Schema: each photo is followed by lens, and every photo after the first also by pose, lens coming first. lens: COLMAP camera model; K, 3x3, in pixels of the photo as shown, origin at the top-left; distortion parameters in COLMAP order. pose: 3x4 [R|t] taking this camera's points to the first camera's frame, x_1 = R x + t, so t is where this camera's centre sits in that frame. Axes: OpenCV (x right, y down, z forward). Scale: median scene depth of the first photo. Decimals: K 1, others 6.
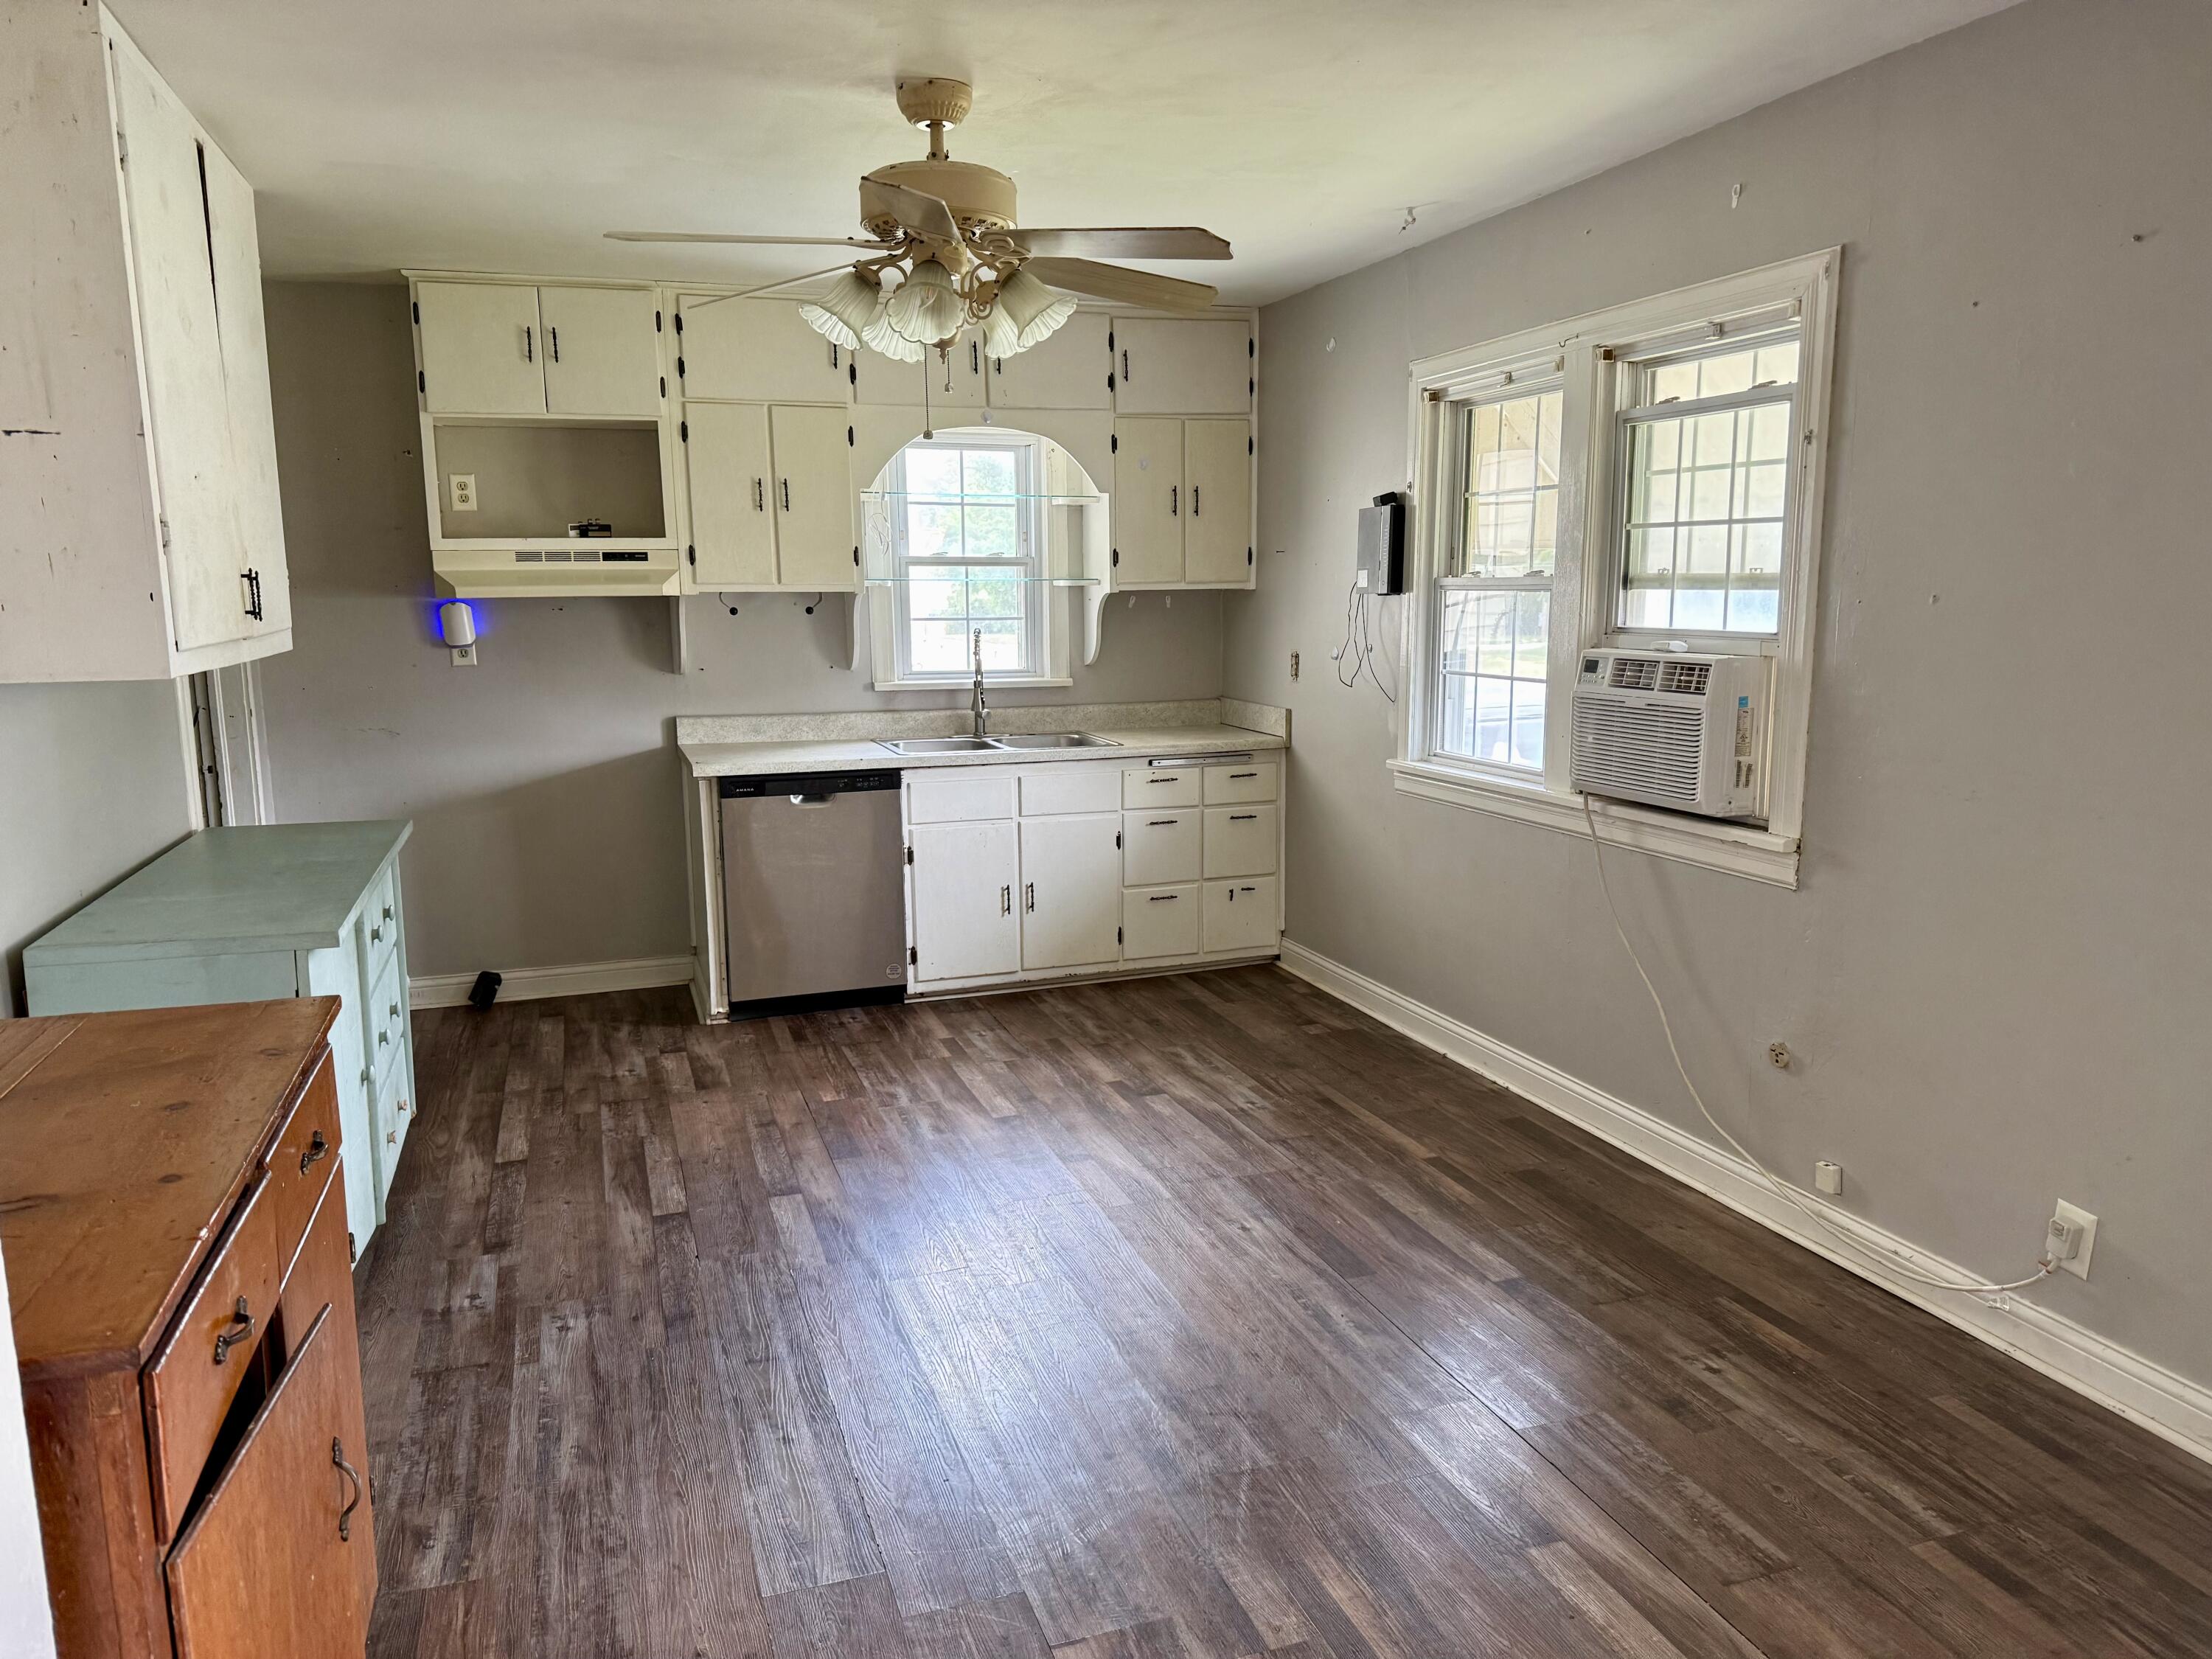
lens RADIAL K [[1555.2, 0, 1111.6], [0, 1555.2, 835.5], [0, 0, 1]] dist [0.075254, -0.115551]
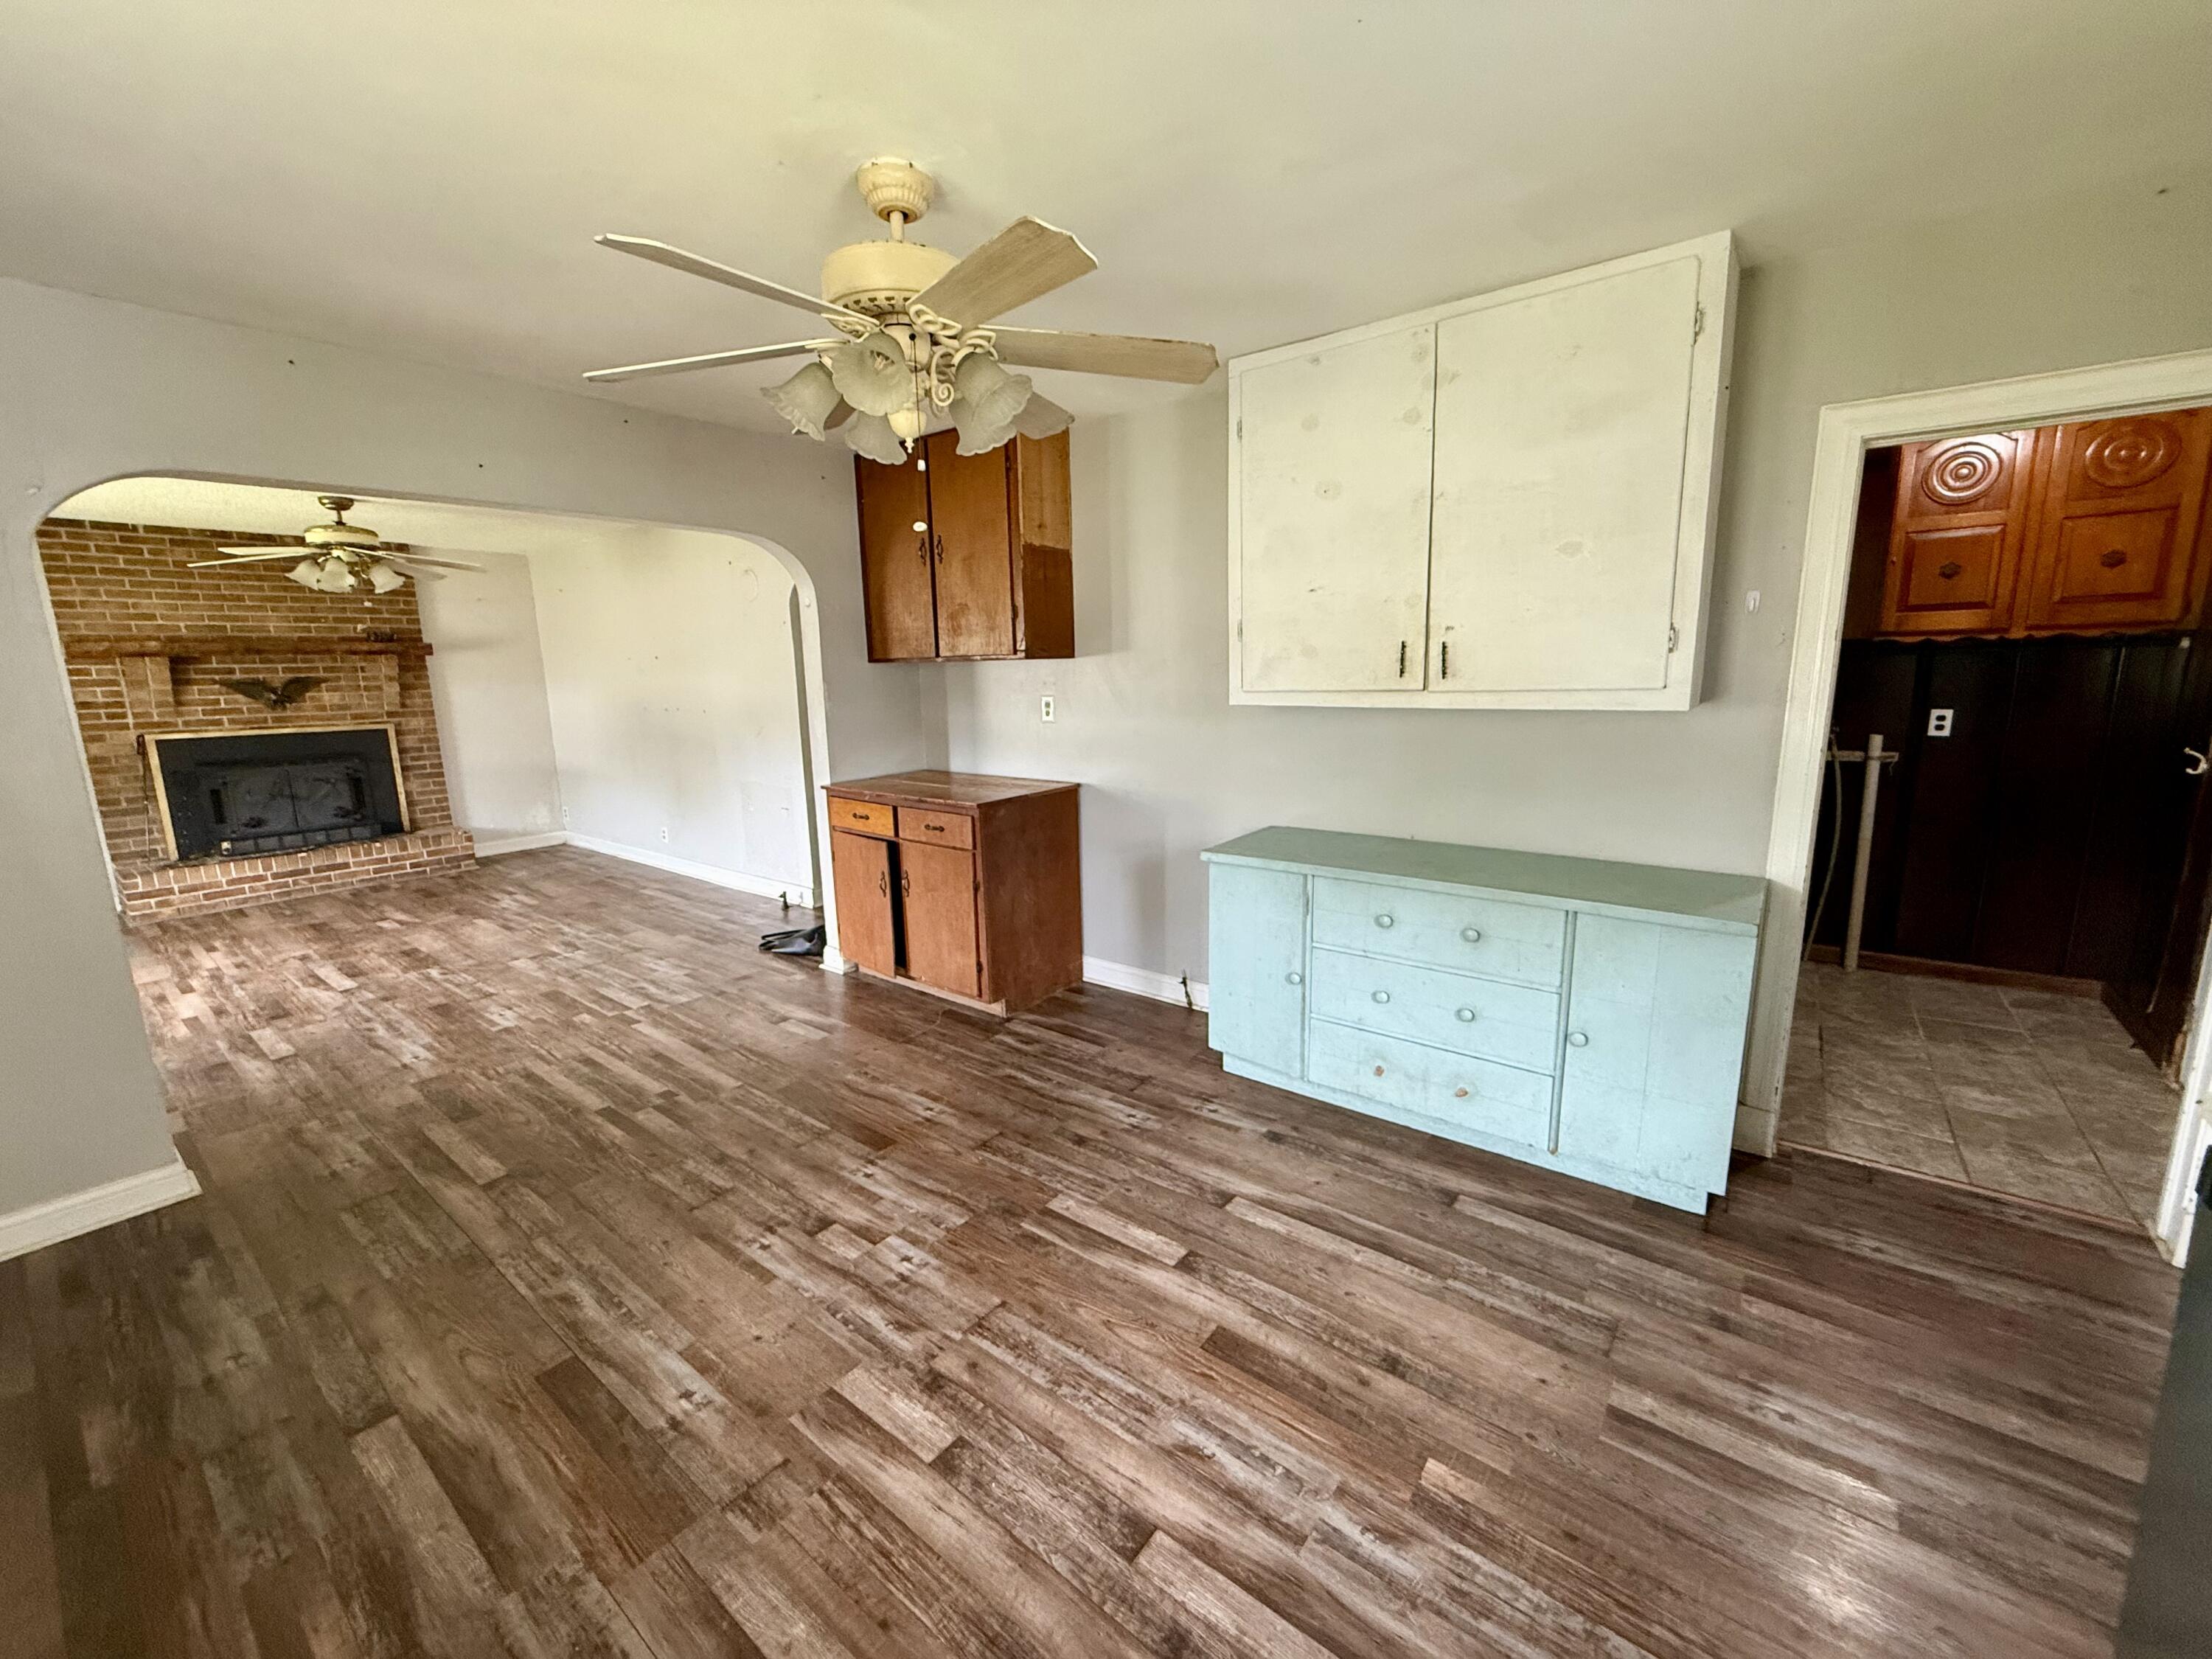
lens RADIAL K [[878.8, 0, 1098.2], [0, 878.8, 827.6], [0, 0, 1]] dist [-0.001991, 0.000699]
pose [[-0.839885, 0.126193, -0.527891, 0.109637], [-0.058746, 0.945747, 0.319548, -0.225745], [0.539576, 0.299395, -0.786905, 1.389083]]
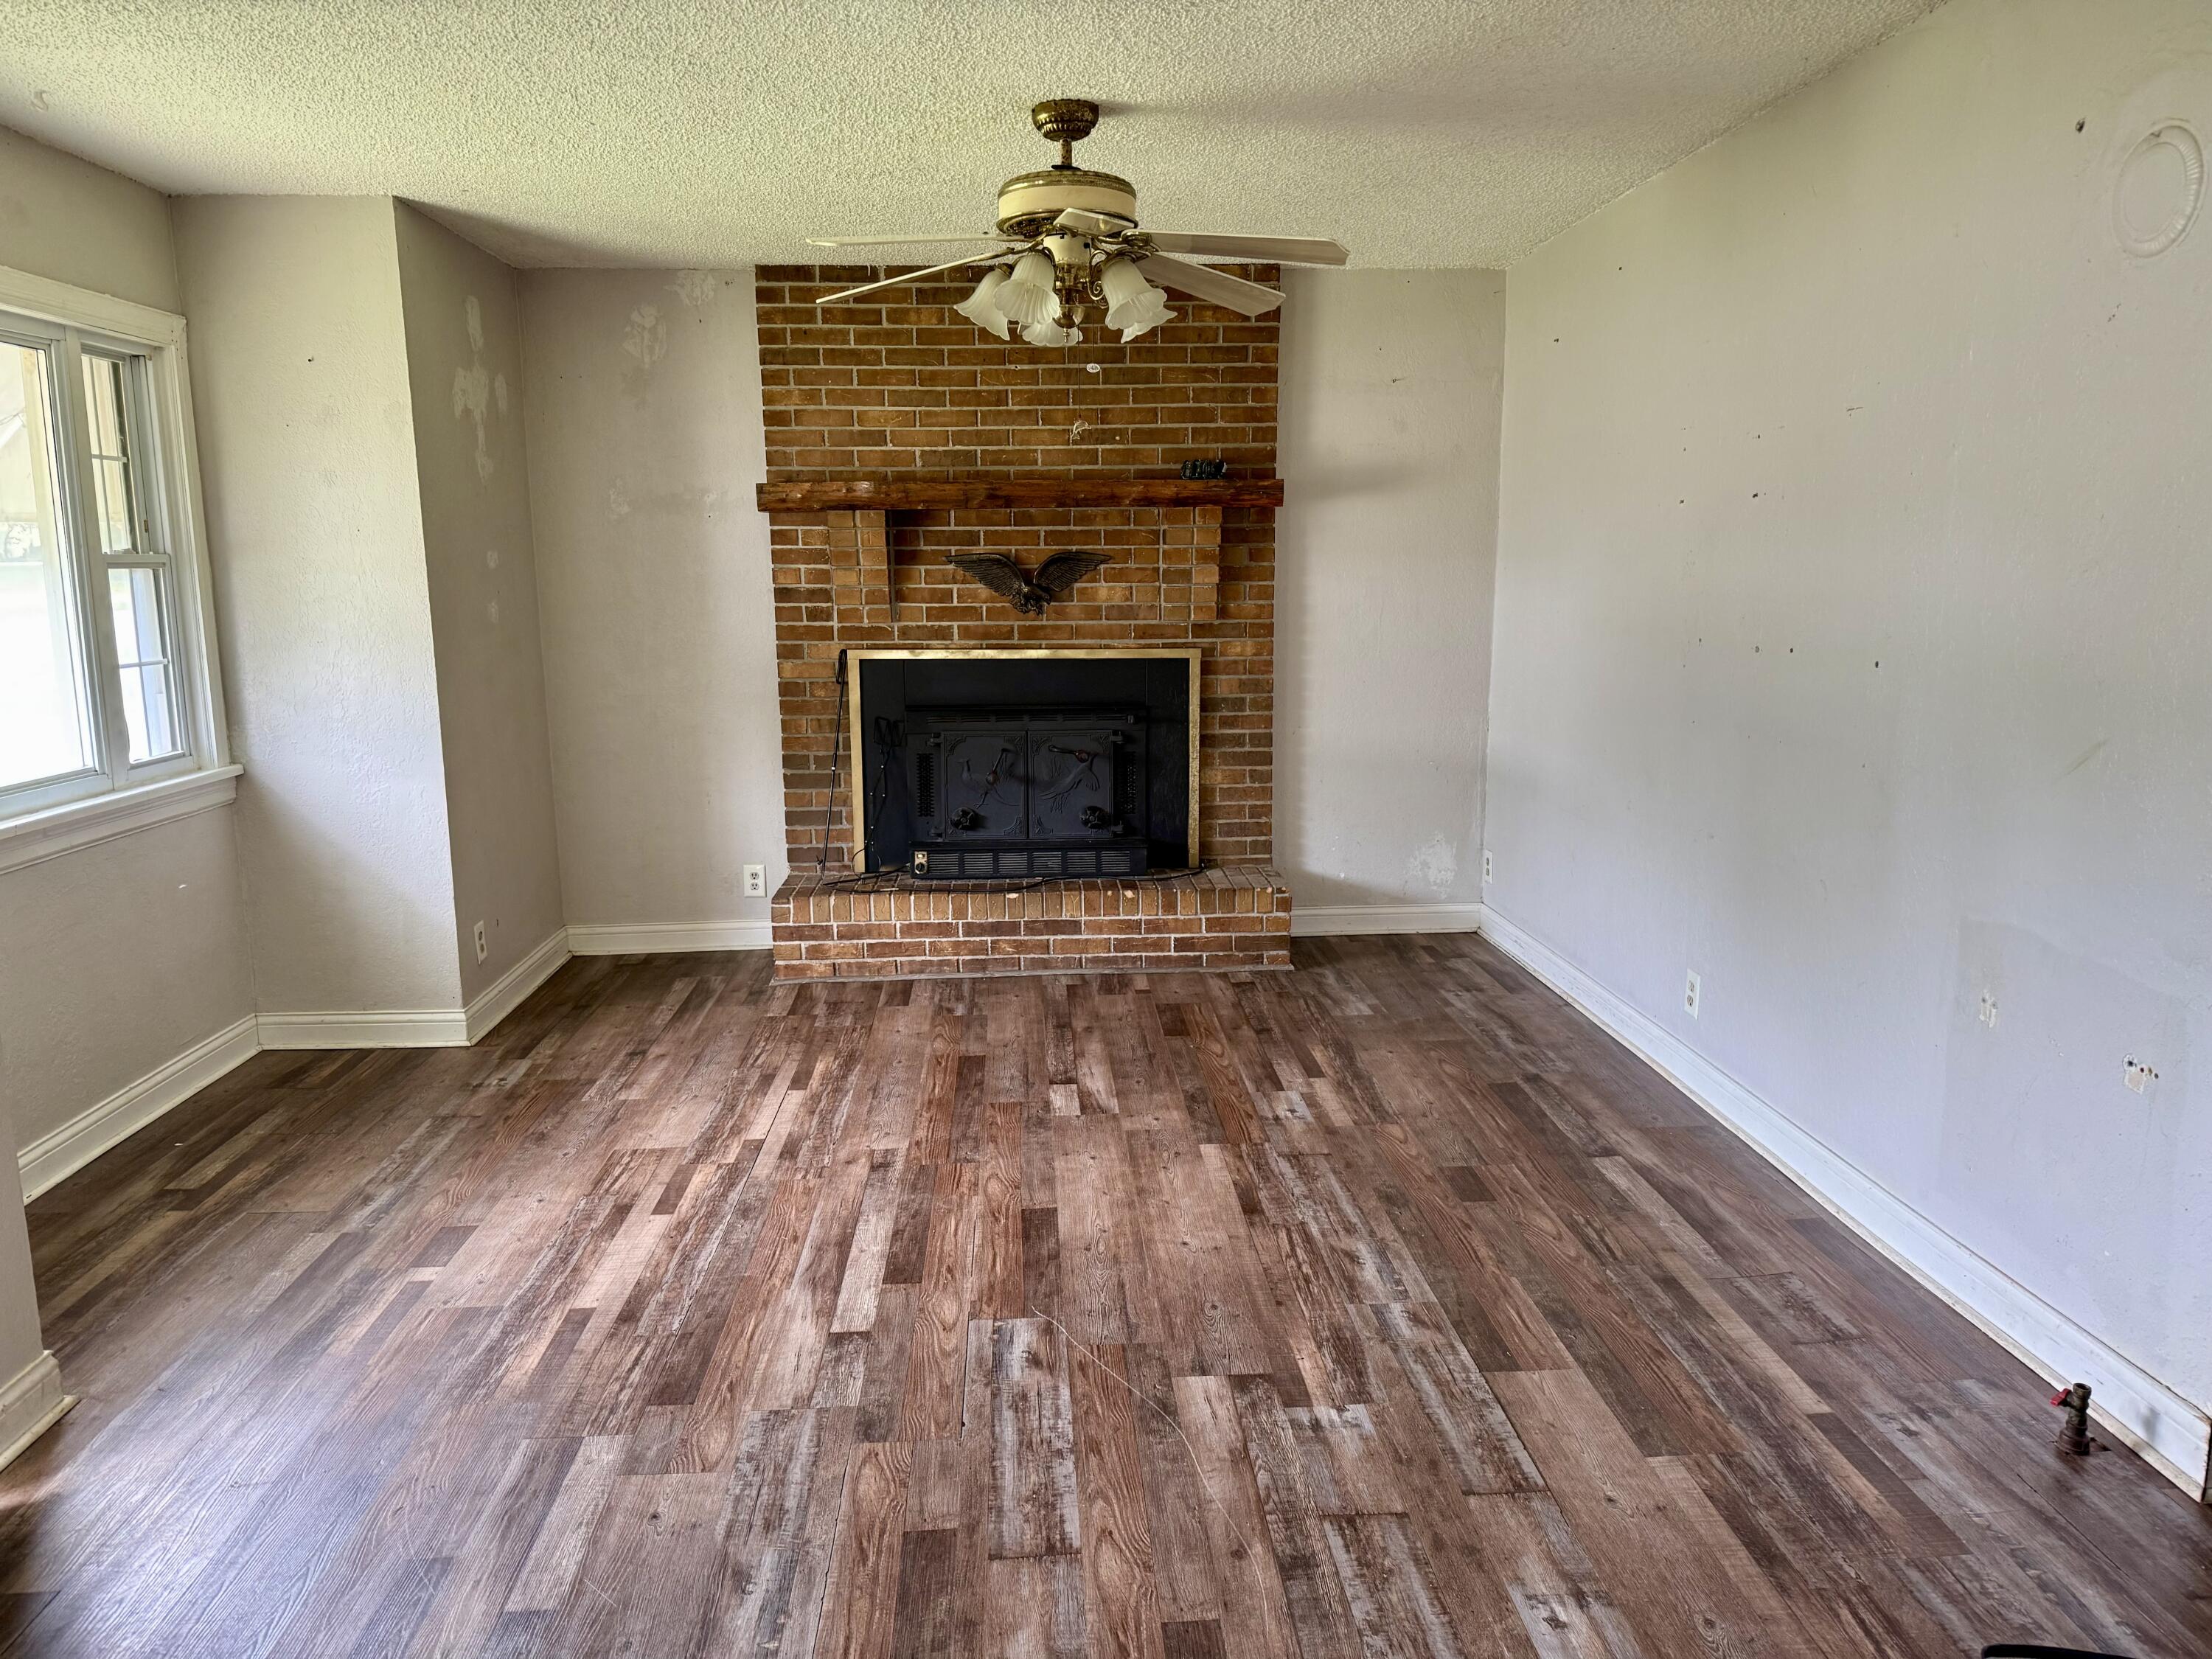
lens RADIAL K [[1531.4, 0, 1088.4], [0, 1531.4, 852.0], [0, 0, 1]] dist [0.135968, -0.183148]
pose [[-0.960188, -0.030502, 0.277685, 0.019010], [0.065070, 0.942259, 0.328503, -0.089222], [-0.271671, 0.333494, -0.902761, 0.620390]]
